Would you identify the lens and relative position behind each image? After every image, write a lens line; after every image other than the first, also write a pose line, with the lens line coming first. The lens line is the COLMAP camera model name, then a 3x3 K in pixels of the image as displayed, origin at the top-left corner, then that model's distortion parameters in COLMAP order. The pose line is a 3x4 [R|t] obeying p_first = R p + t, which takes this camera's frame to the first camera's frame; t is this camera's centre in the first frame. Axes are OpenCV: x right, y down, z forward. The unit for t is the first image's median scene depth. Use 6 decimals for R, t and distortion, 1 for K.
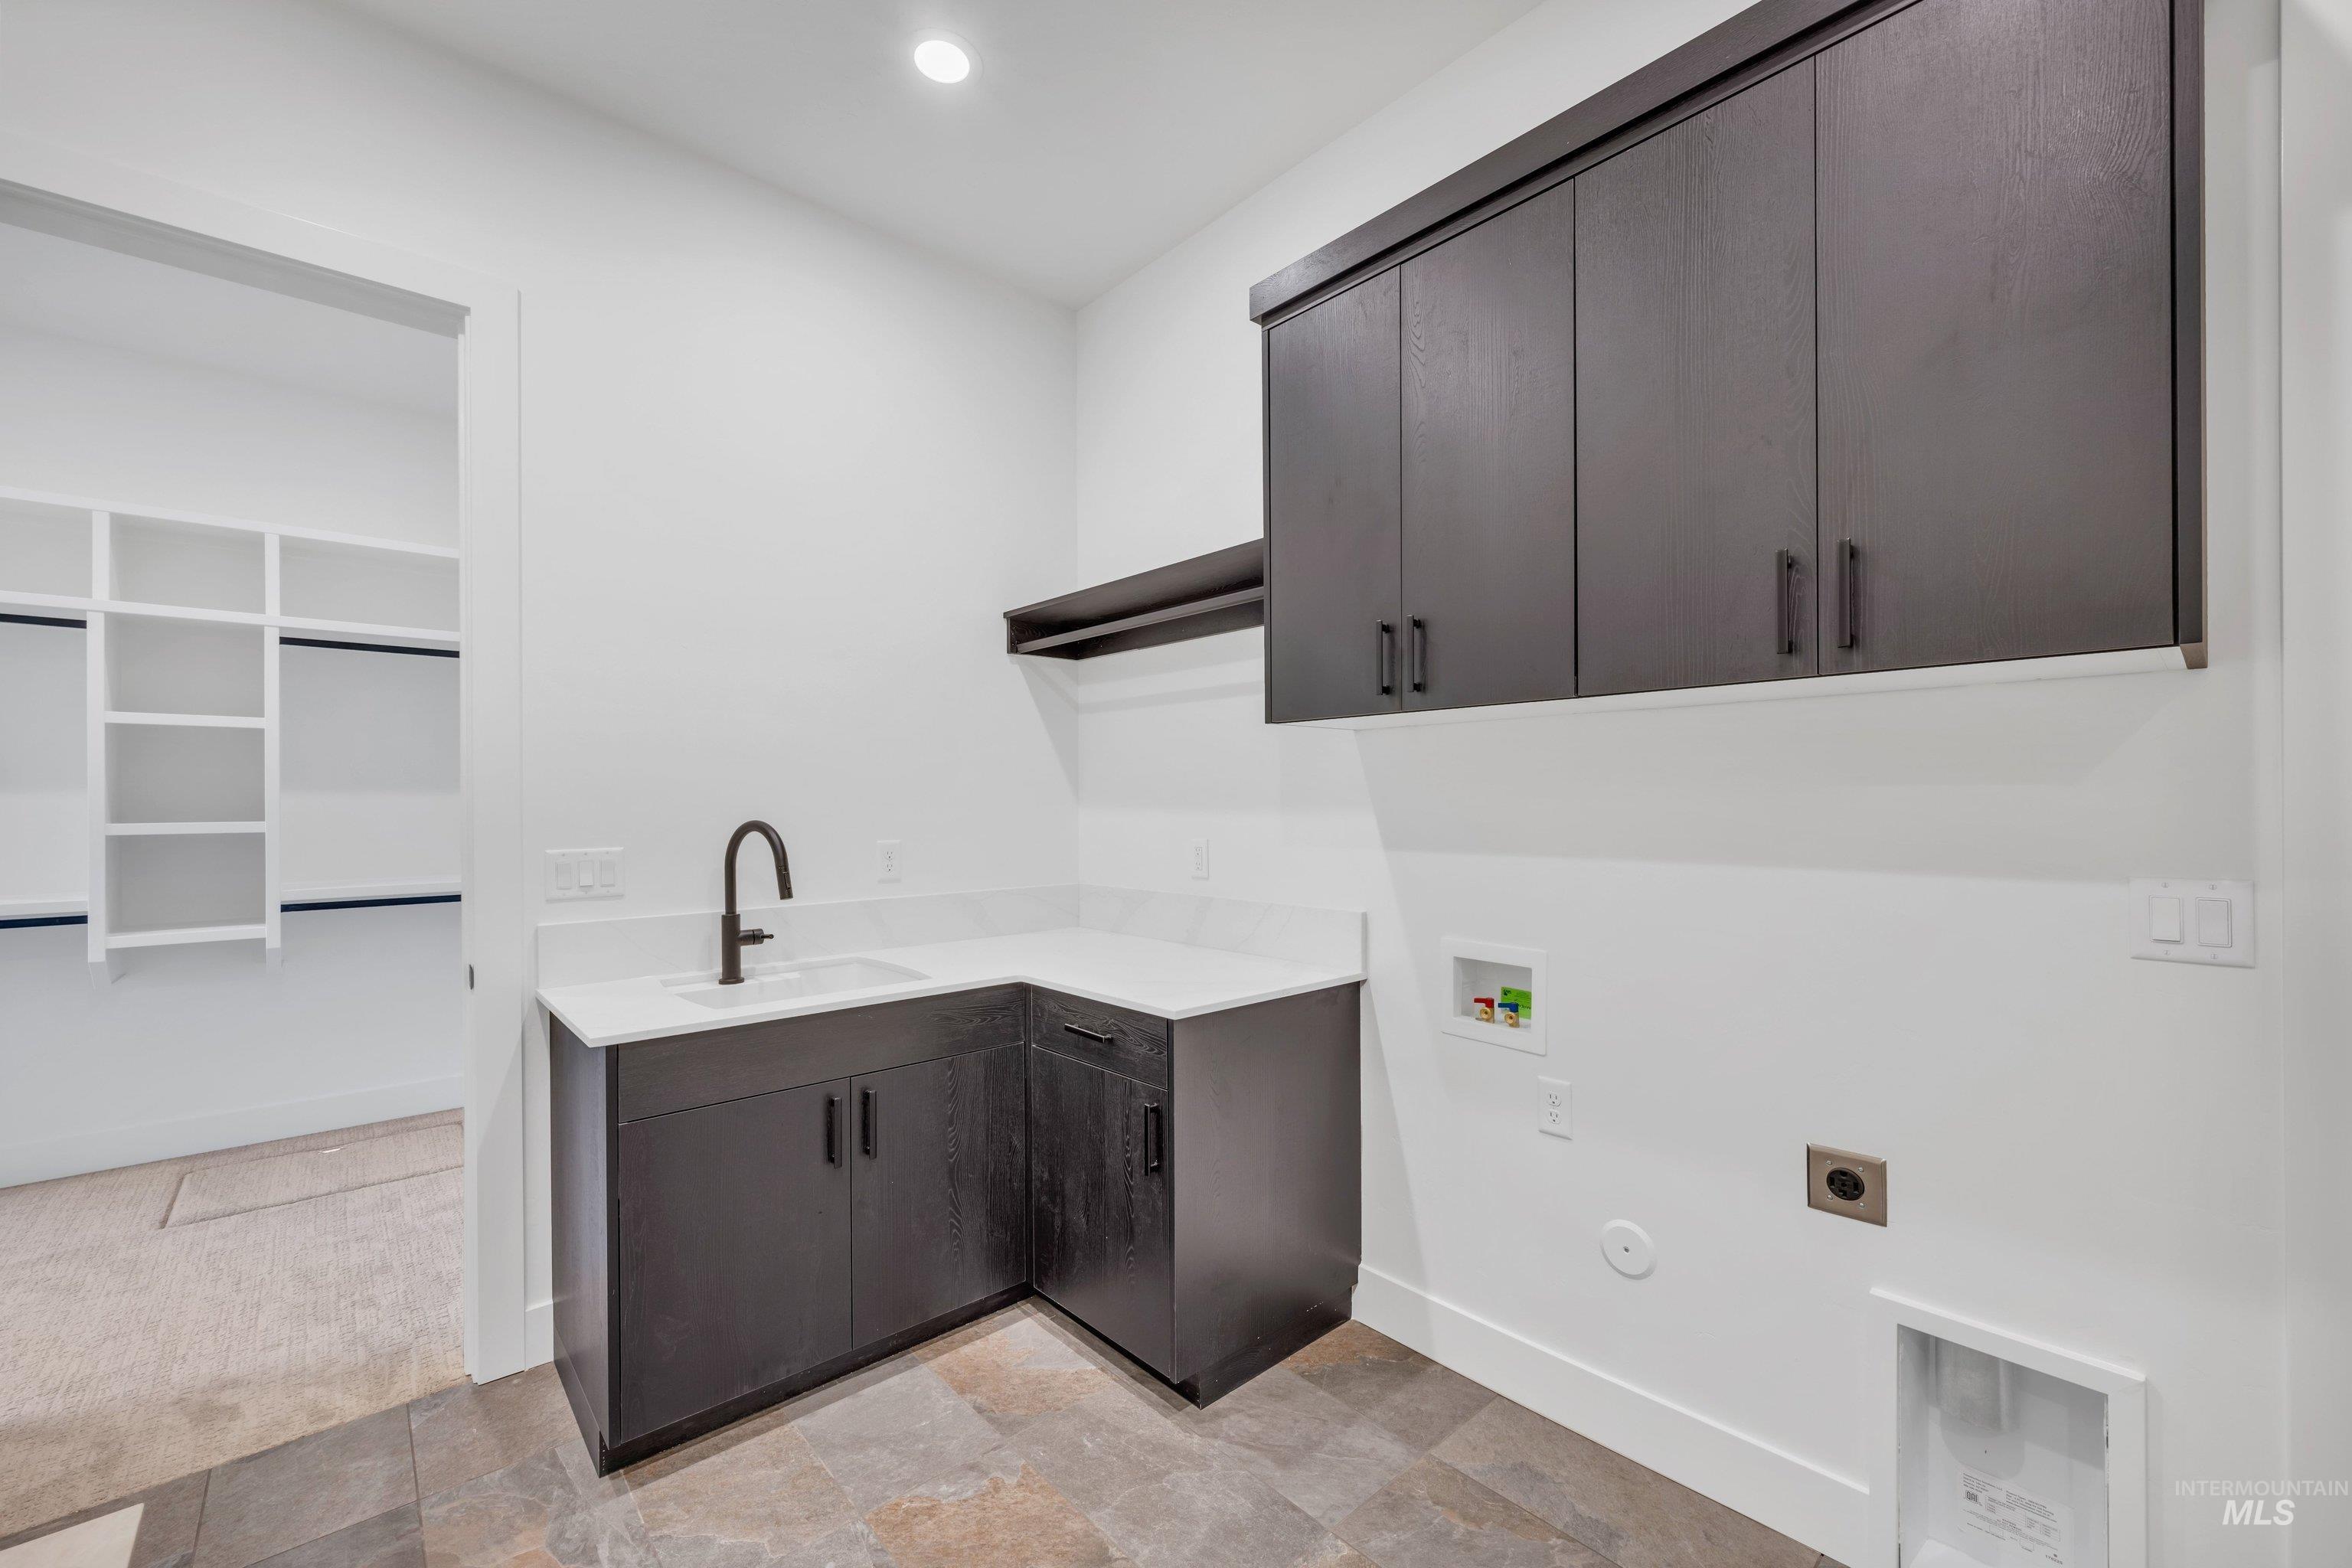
lens RADIAL K [[953.0, 0, 1182.0], [0, 953.0, 802.6], [0, 0, 1]] dist [0.000451, -0.000235]
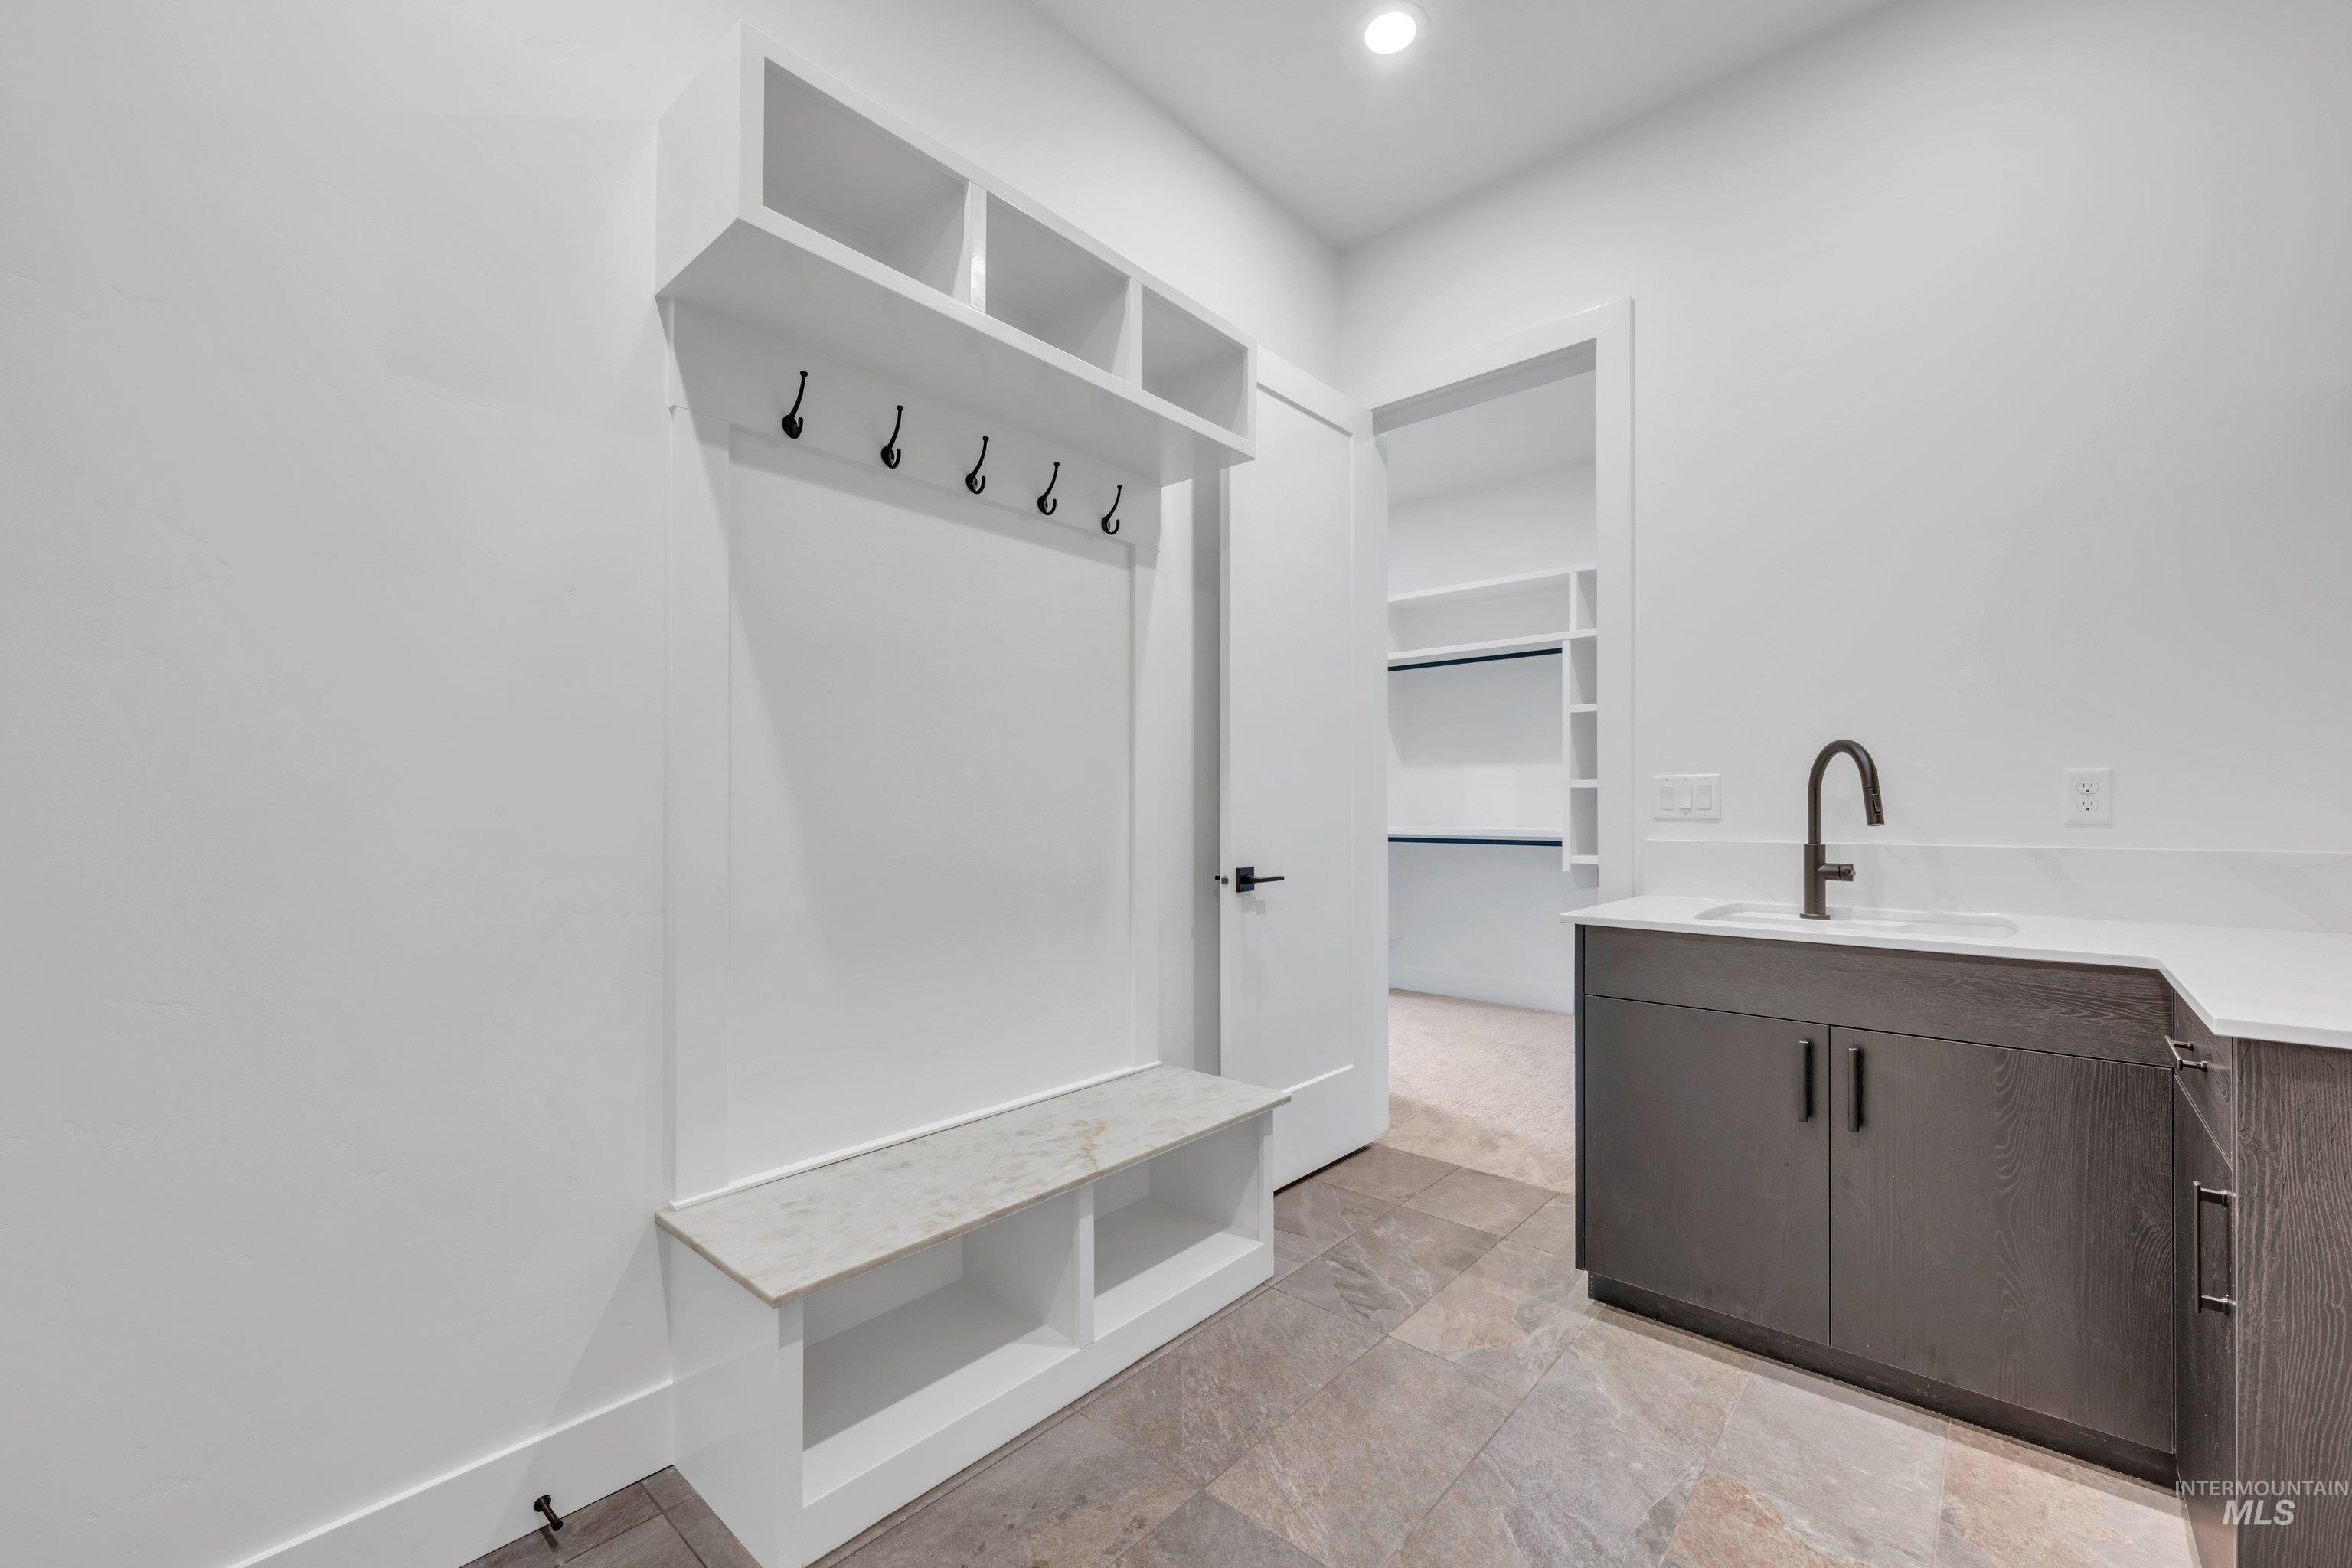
lens RADIAL K [[953.0, 0, 1182.0], [0, 953.0, 802.6], [0, 0, 1]] dist [0.000451, -0.000235]
pose [[0.106542, -0.001948, -0.994306, 0.461238], [-0.004408, 0.999987, -0.002432, 0.098035], [0.994298, 0.004642, 0.106532, 0.347732]]
